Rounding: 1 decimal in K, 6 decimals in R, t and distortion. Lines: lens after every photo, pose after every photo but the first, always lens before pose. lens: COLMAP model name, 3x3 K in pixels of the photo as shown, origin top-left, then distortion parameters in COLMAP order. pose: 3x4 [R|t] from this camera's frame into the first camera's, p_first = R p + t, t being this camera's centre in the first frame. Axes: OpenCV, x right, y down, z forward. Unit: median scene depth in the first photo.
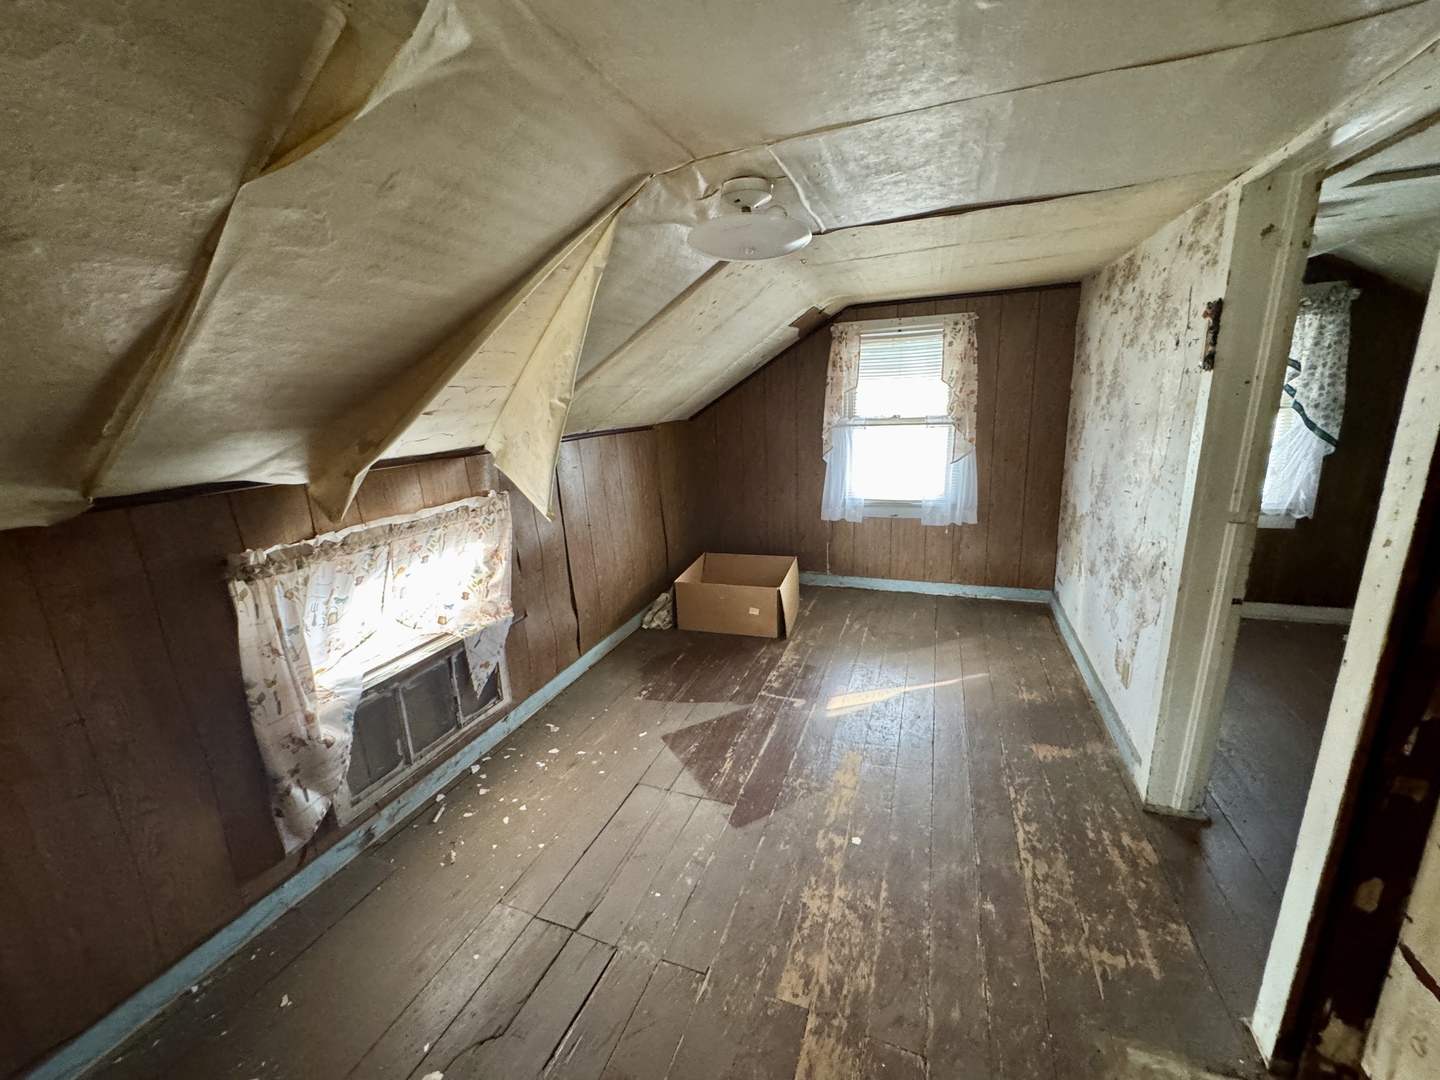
lens RADIAL K [[575.3, 0, 722.0], [0, 575.3, 540.3], [0, 0, 1]] dist [0.000351, -0.000503]
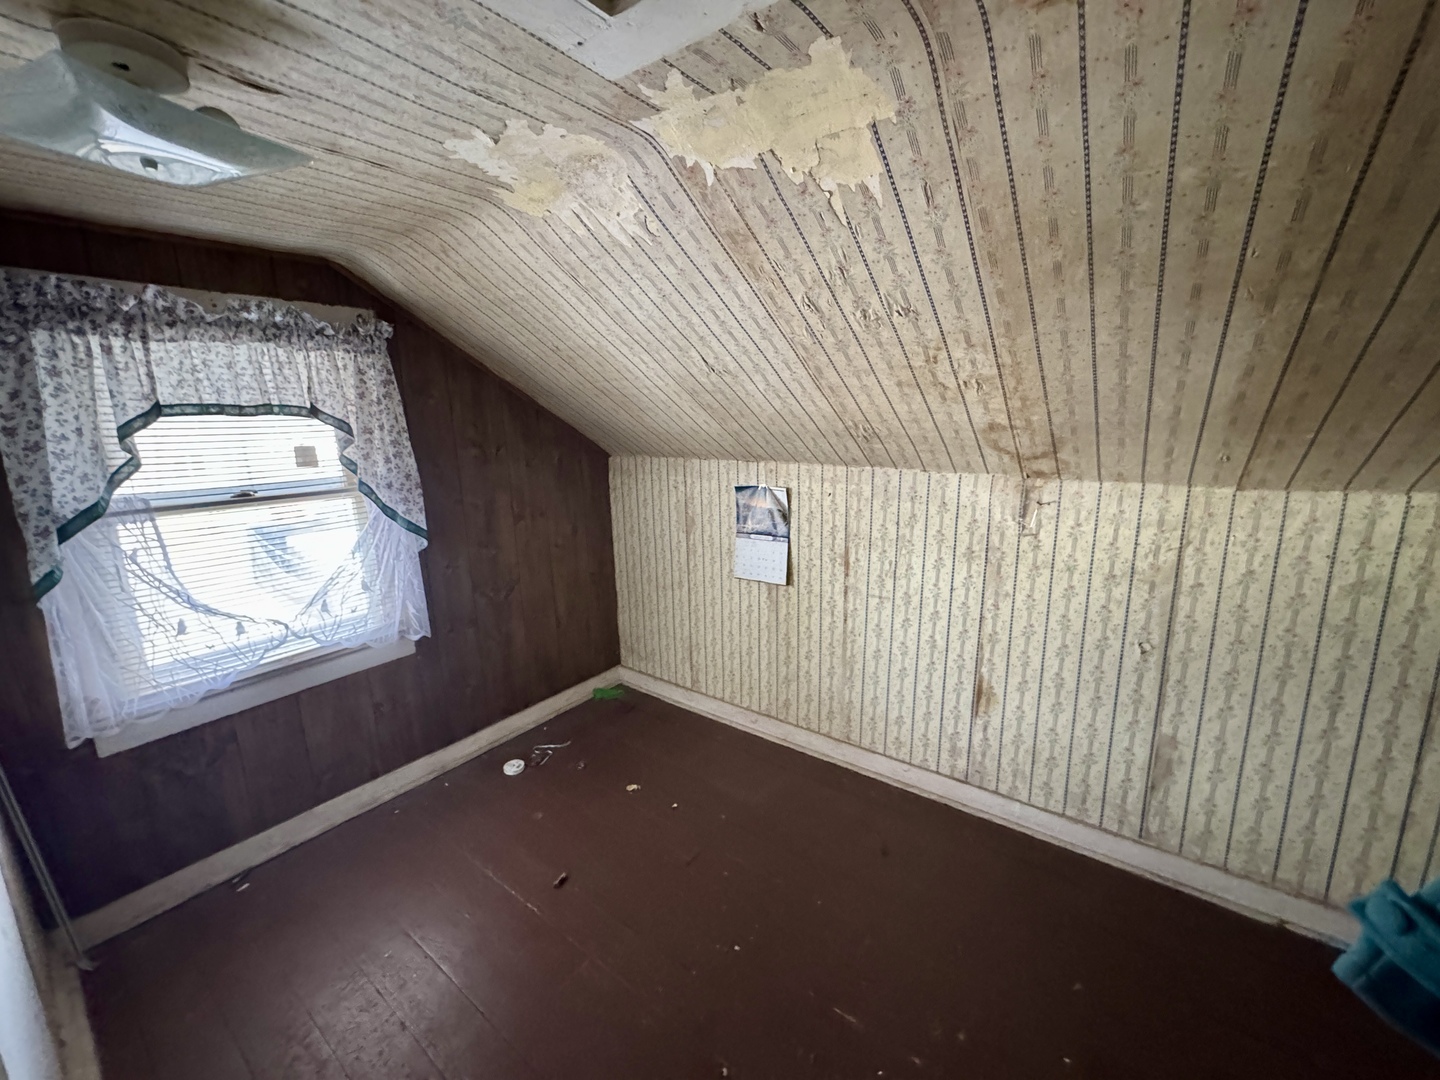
lens RADIAL K [[575.3, 0, 719.8], [0, 575.3, 534.6], [0, 0, 1]] dist [0.000351, -0.000503]
pose [[0.286579, -0.147997, 0.946556, 0.493972], [0.243419, 0.966822, 0.077468, -0.136194], [-0.926617, 0.208209, 0.313097, 0.436576]]
